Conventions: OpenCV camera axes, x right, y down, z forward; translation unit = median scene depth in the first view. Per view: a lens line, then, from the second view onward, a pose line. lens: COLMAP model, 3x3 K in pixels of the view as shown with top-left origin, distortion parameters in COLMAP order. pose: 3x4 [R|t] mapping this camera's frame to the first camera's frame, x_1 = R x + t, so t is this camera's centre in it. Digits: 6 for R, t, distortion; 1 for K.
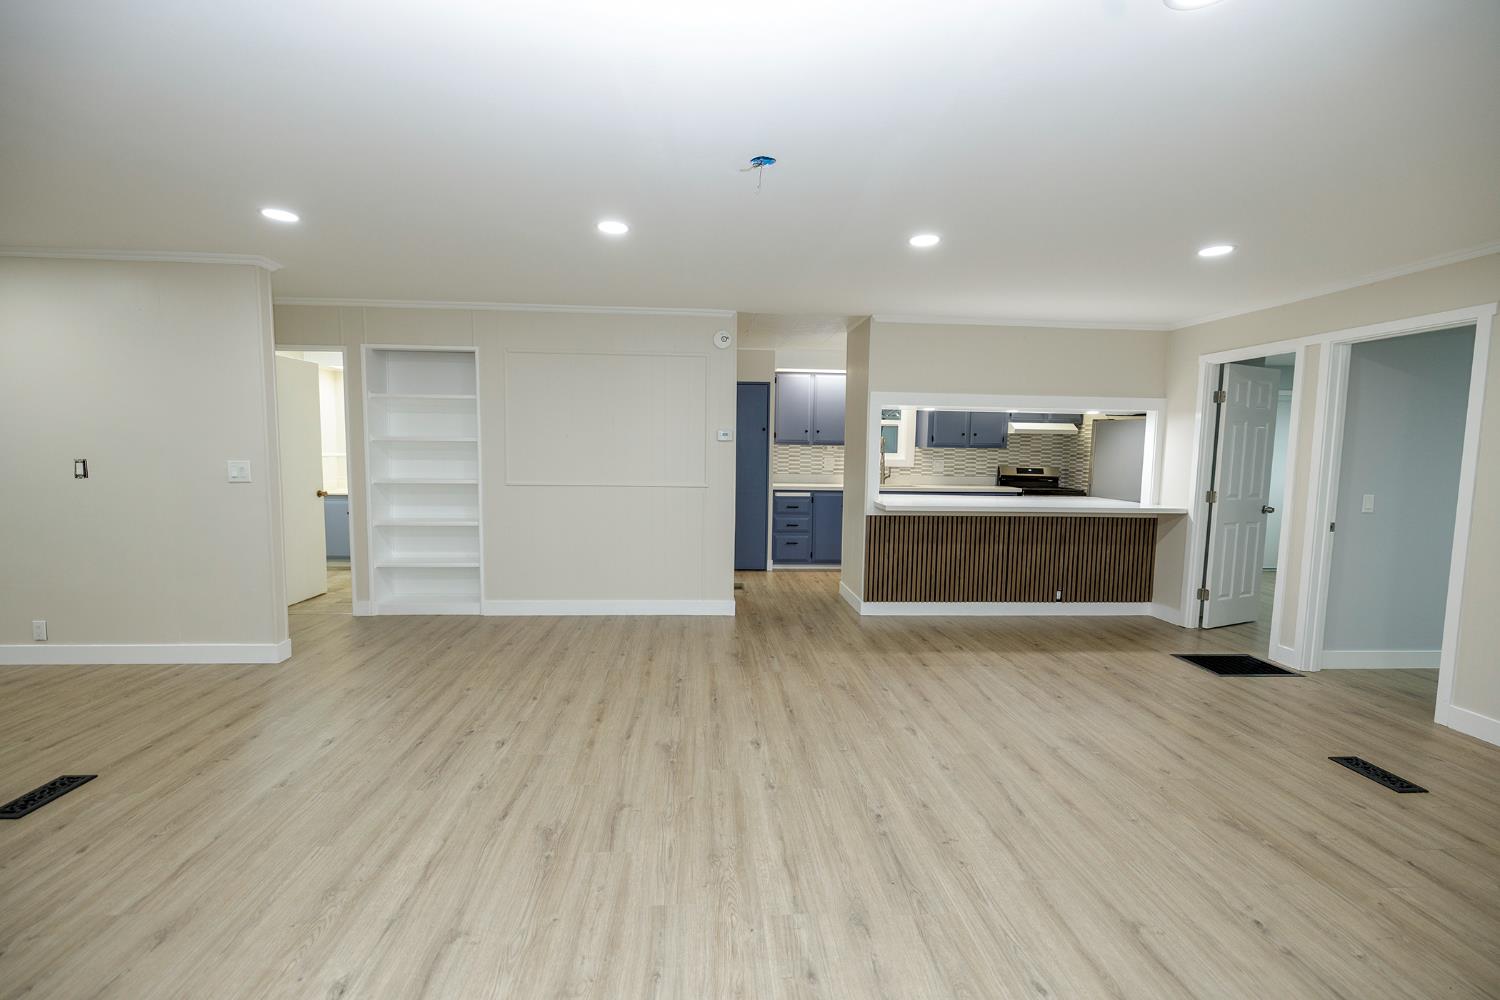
lens RADIAL K [[625.9, 0, 740.1], [0, 625.9, 497.2], [0, 0, 1]] dist [0.001140, 0.000237]
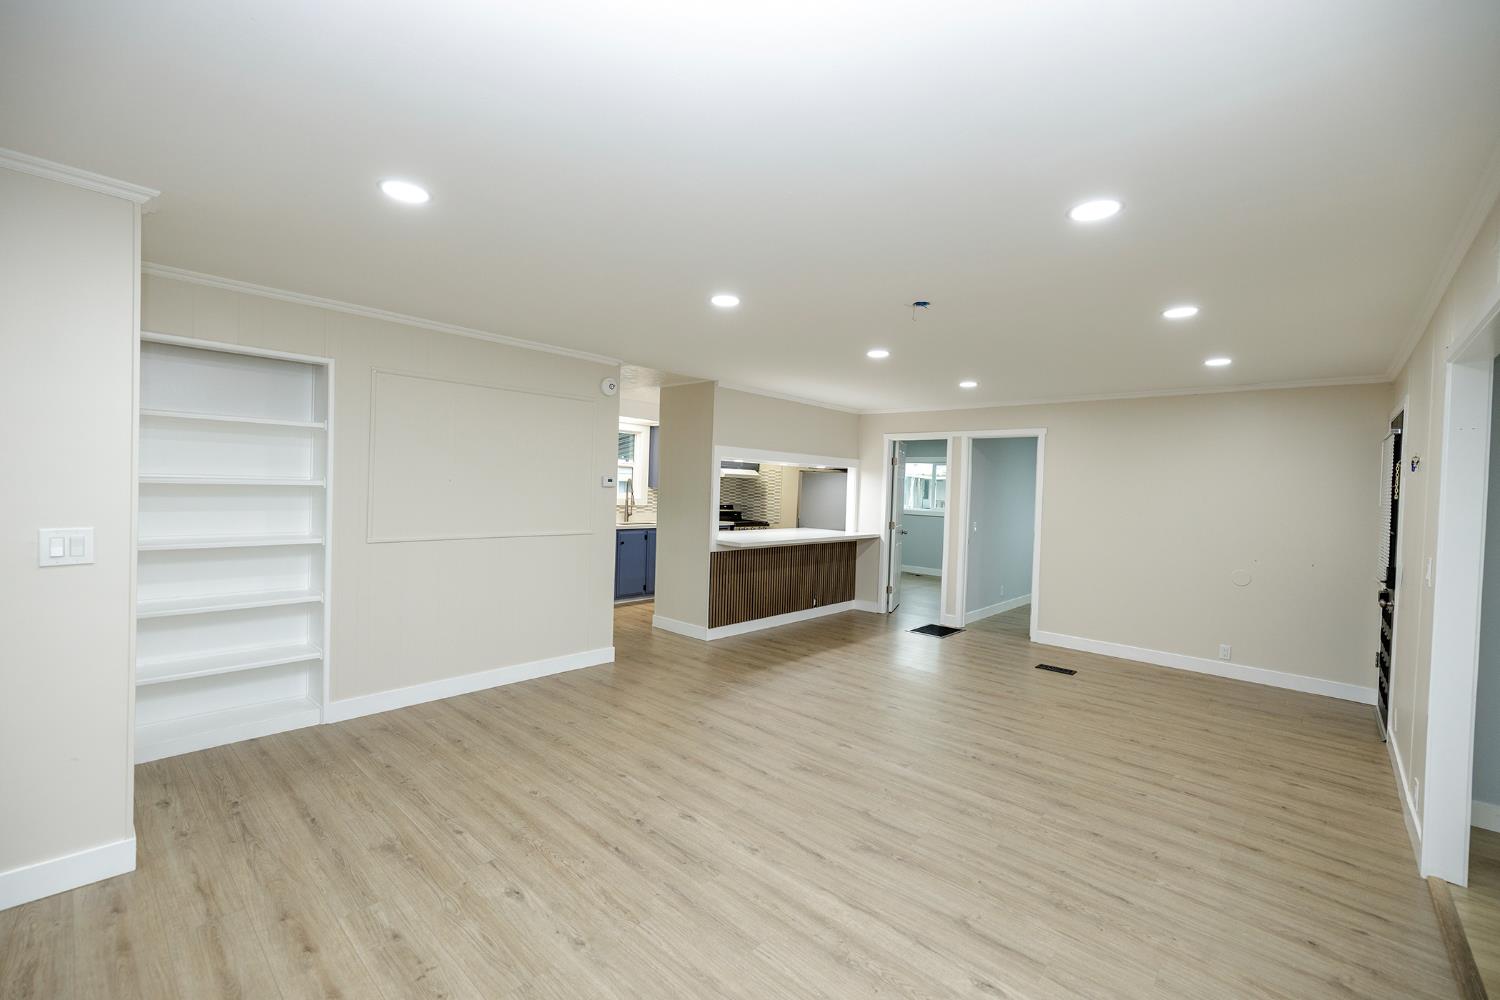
lens RADIAL K [[625.9, 0, 739.0], [0, 625.9, 497.2], [0, 0, 1]] dist [0.001140, 0.000237]
pose [[0.729586, -0.004506, 0.683874, -0.599037], [0.034772, 0.998929, -0.030515, -0.038296], [-0.683004, 0.046043, 0.728962, 0.139471]]
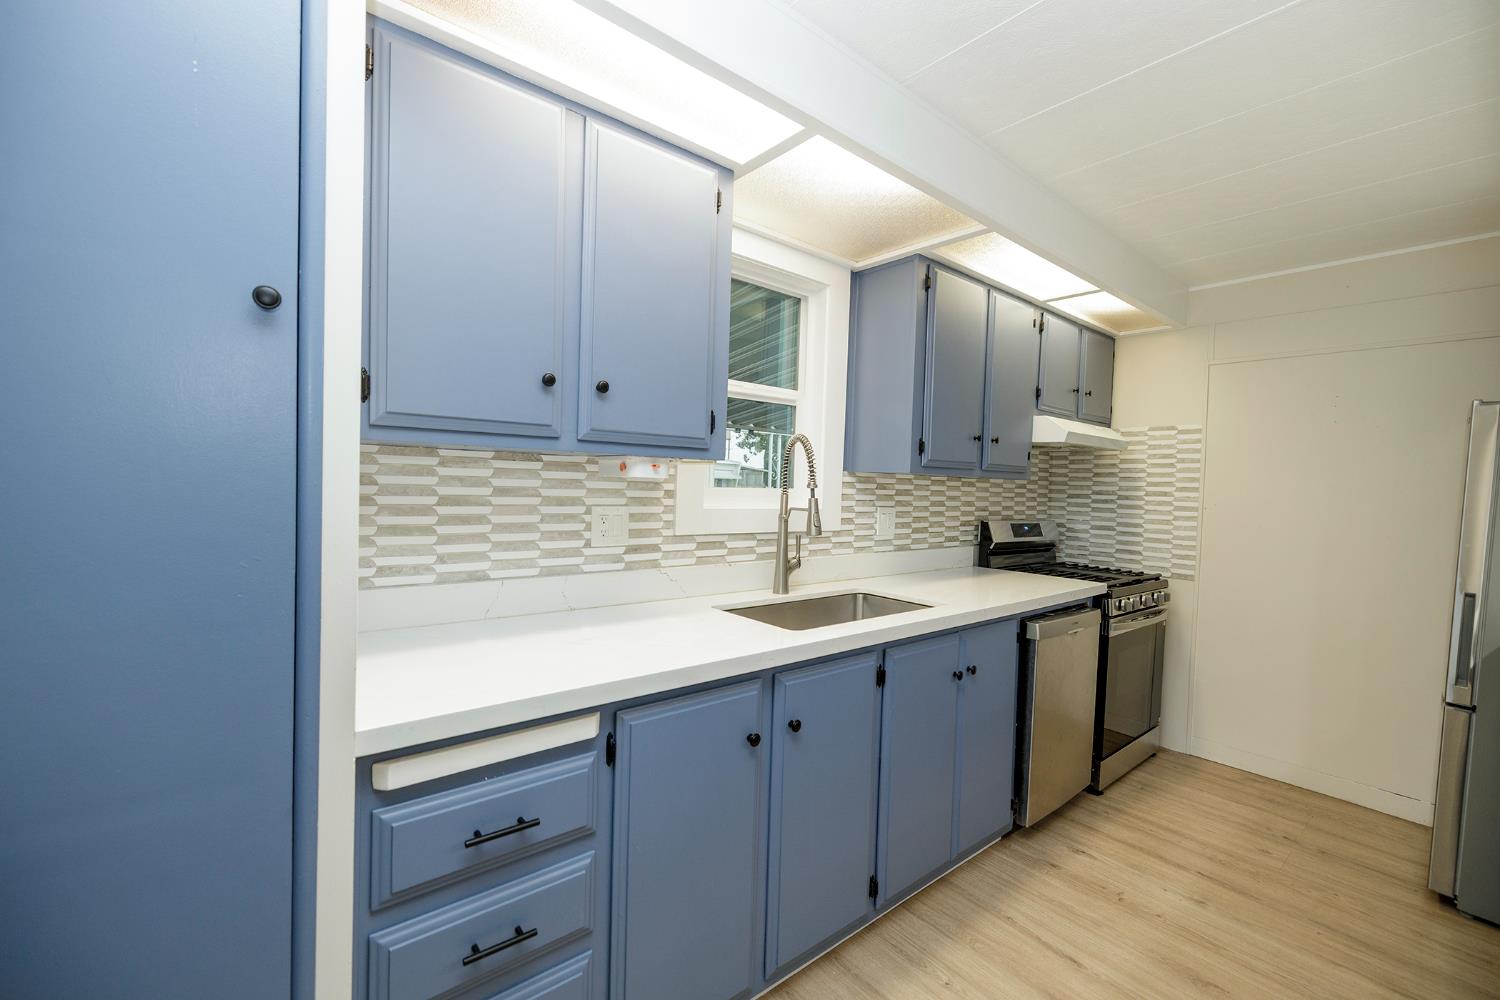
lens RADIAL K [[625.9, 0, 740.1], [0, 625.9, 503.5], [0, 0, 1]] dist [0.001140, 0.000237]
pose [[0.811845, -0.009401, 0.583798, 0.061669], [0.024635, 0.999532, -0.018162, -0.096285], [-0.583353, 0.029127, 0.811696, 1.261233]]
